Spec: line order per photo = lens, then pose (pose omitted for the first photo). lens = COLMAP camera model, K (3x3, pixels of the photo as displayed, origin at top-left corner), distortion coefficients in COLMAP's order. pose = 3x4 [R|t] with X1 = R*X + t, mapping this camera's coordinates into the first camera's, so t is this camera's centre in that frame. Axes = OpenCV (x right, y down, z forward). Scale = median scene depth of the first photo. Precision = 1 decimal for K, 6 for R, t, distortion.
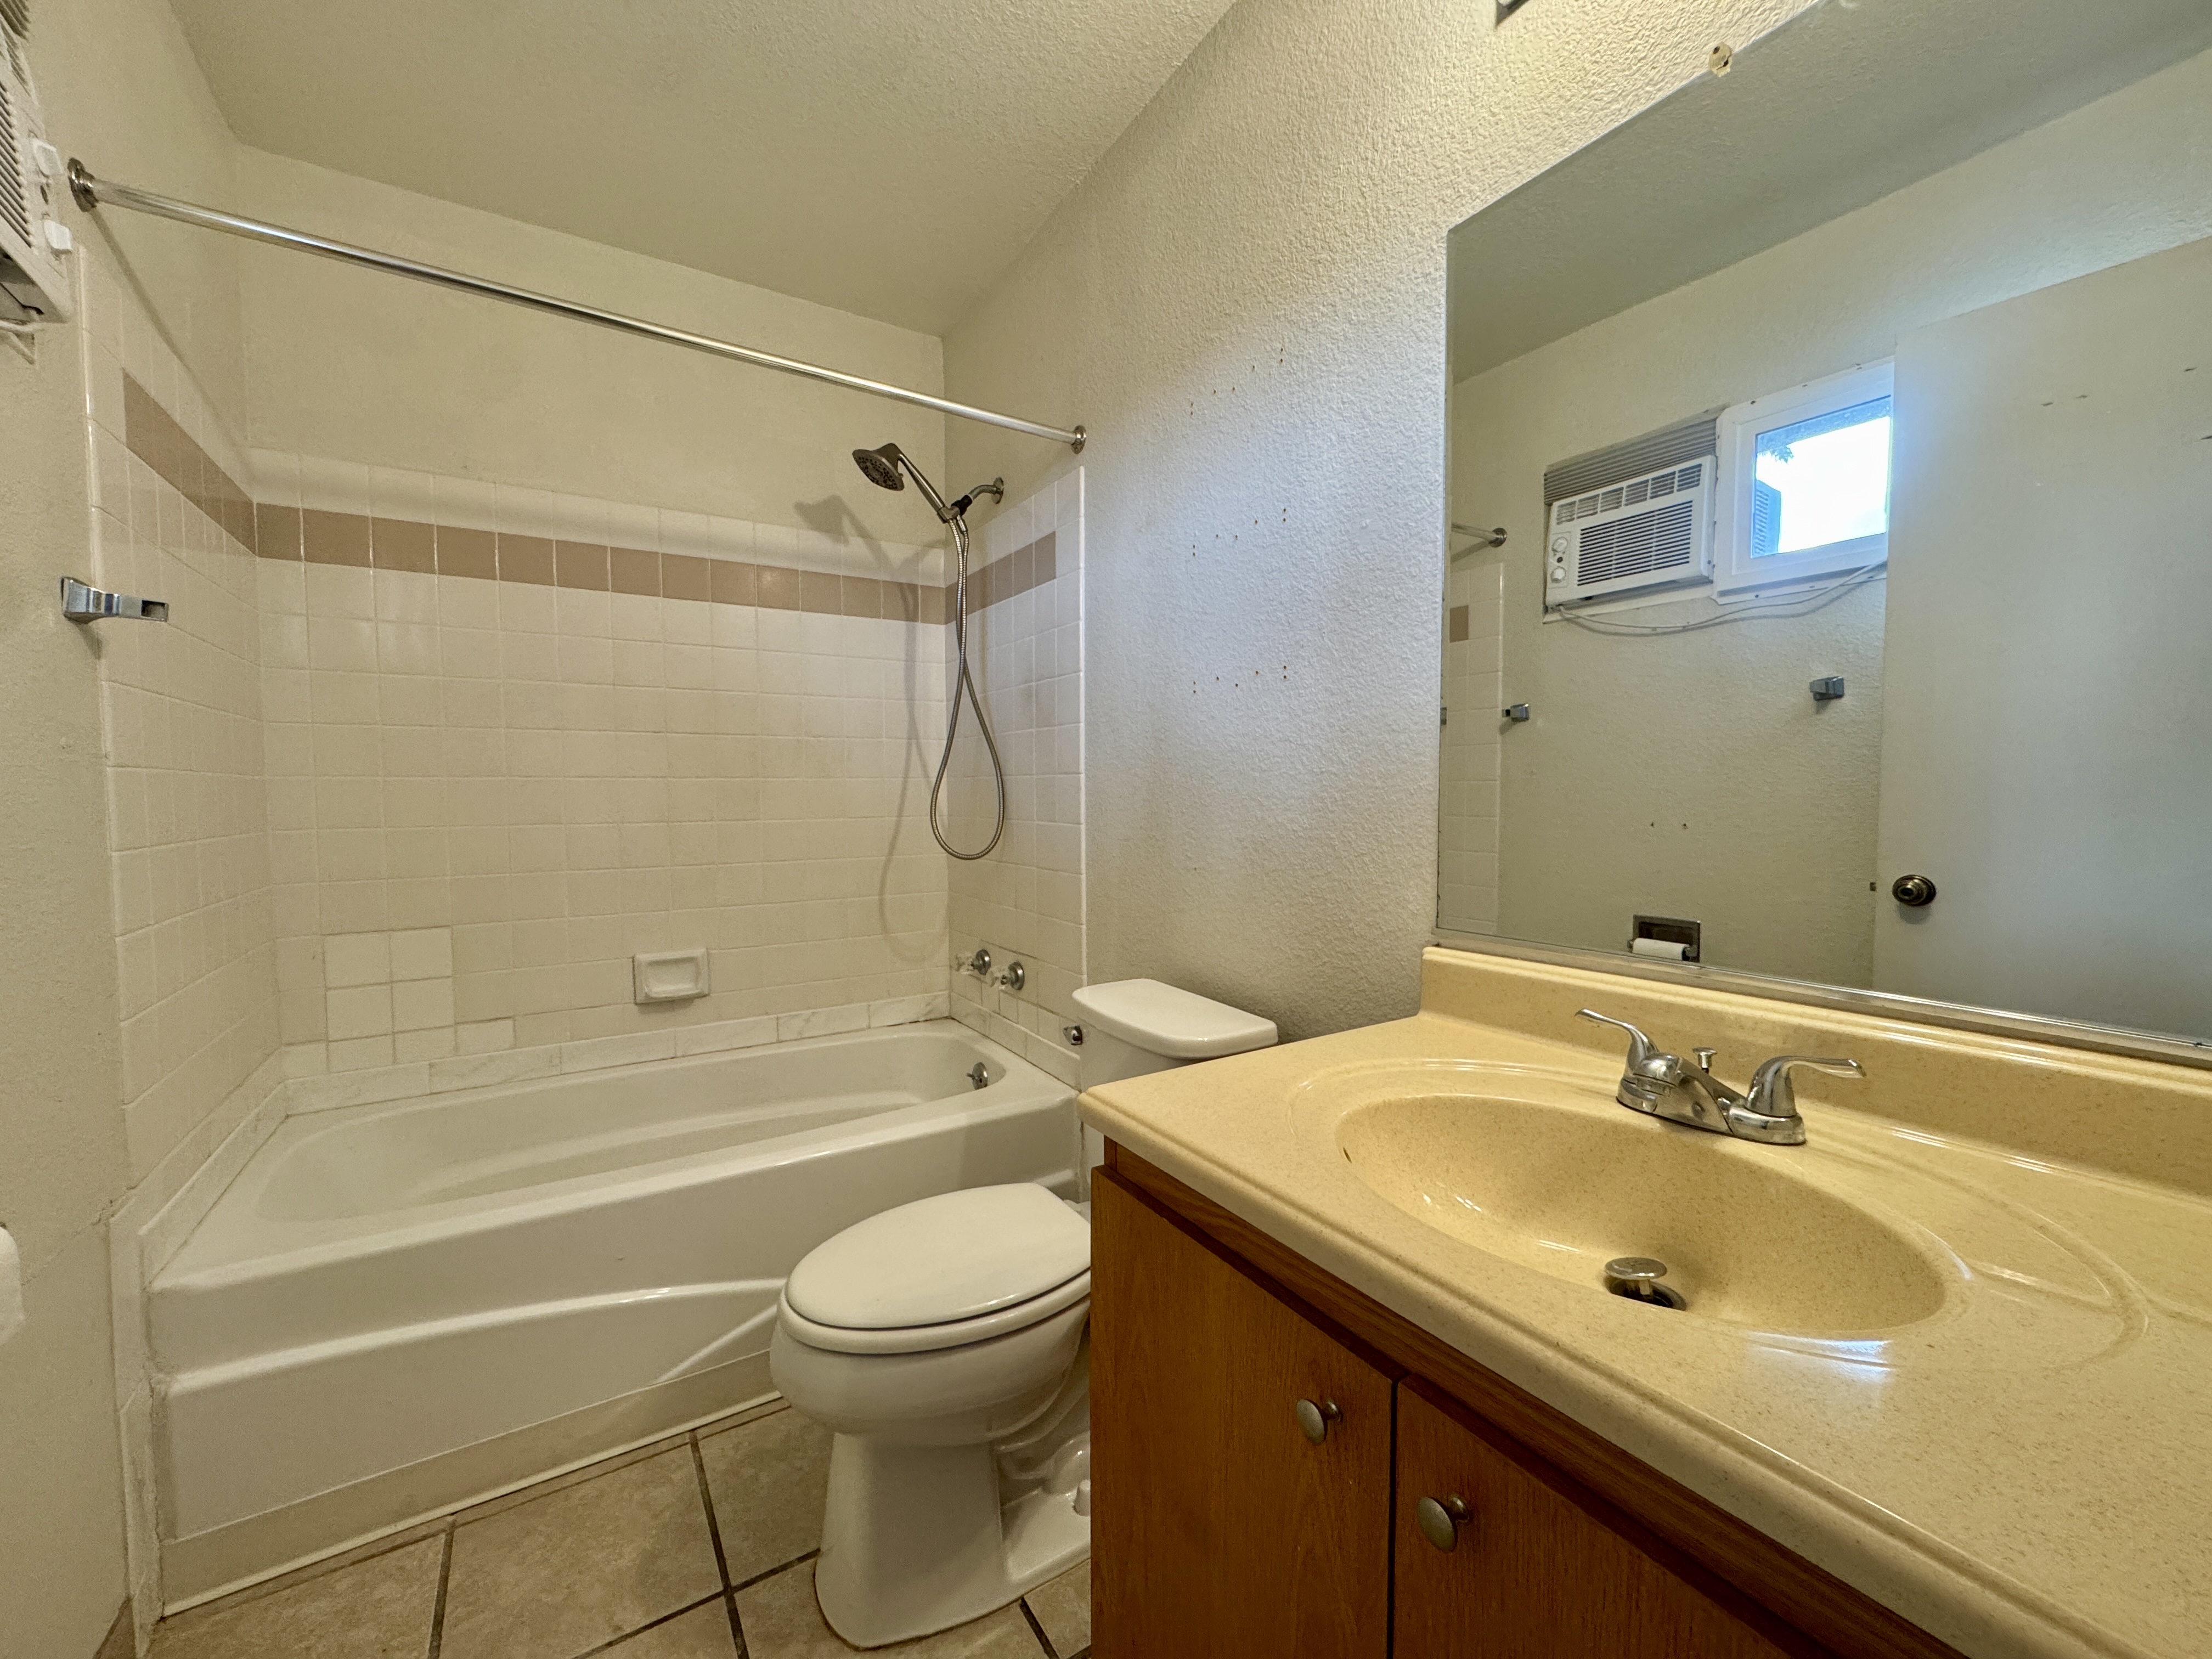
lens RADIAL K [[887.6, 0, 1108.4], [0, 887.6, 838.2], [0, 0, 1]] dist [-0.004263, -0.000231]
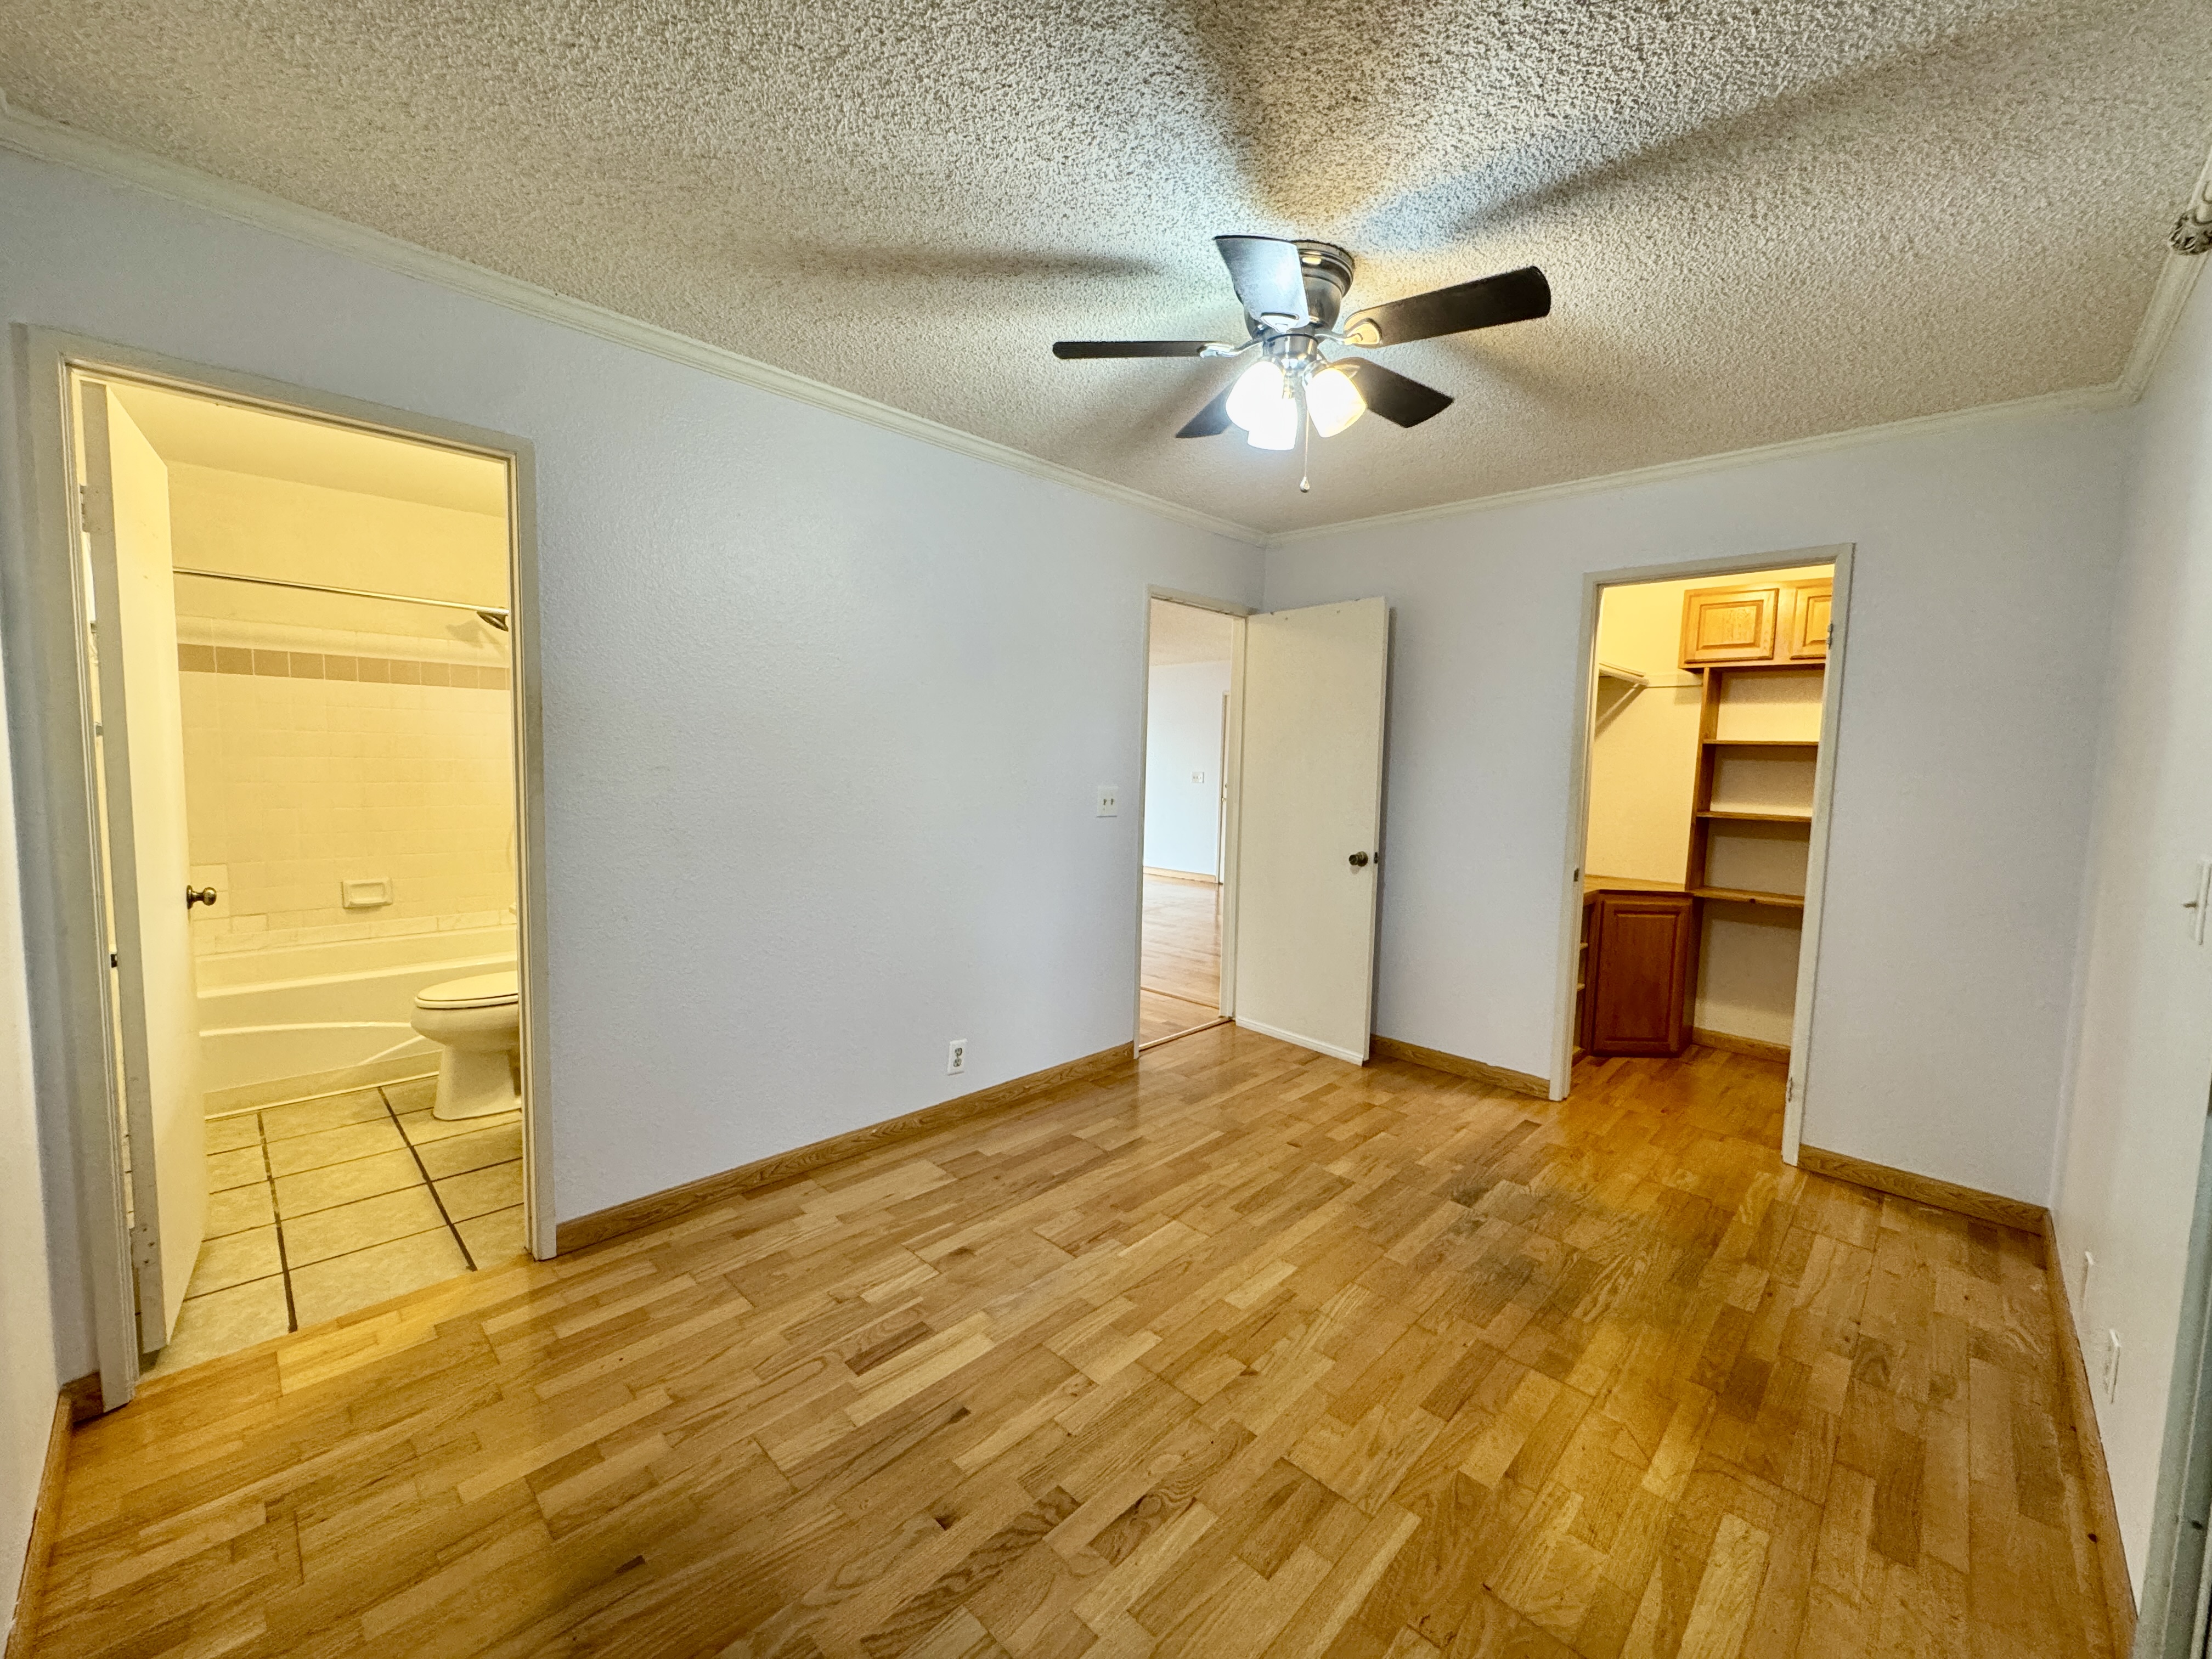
lens RADIAL K [[887.6, 0, 1103.0], [0, 887.6, 819.3], [0, 0, 1]] dist [-0.004263, -0.000231]
pose [[0.972934, 0.005926, 0.231006, 0.540047], [-0.012315, 0.999580, 0.026228, -0.057611], [-0.230753, -0.028363, 0.972599, -1.078180]]
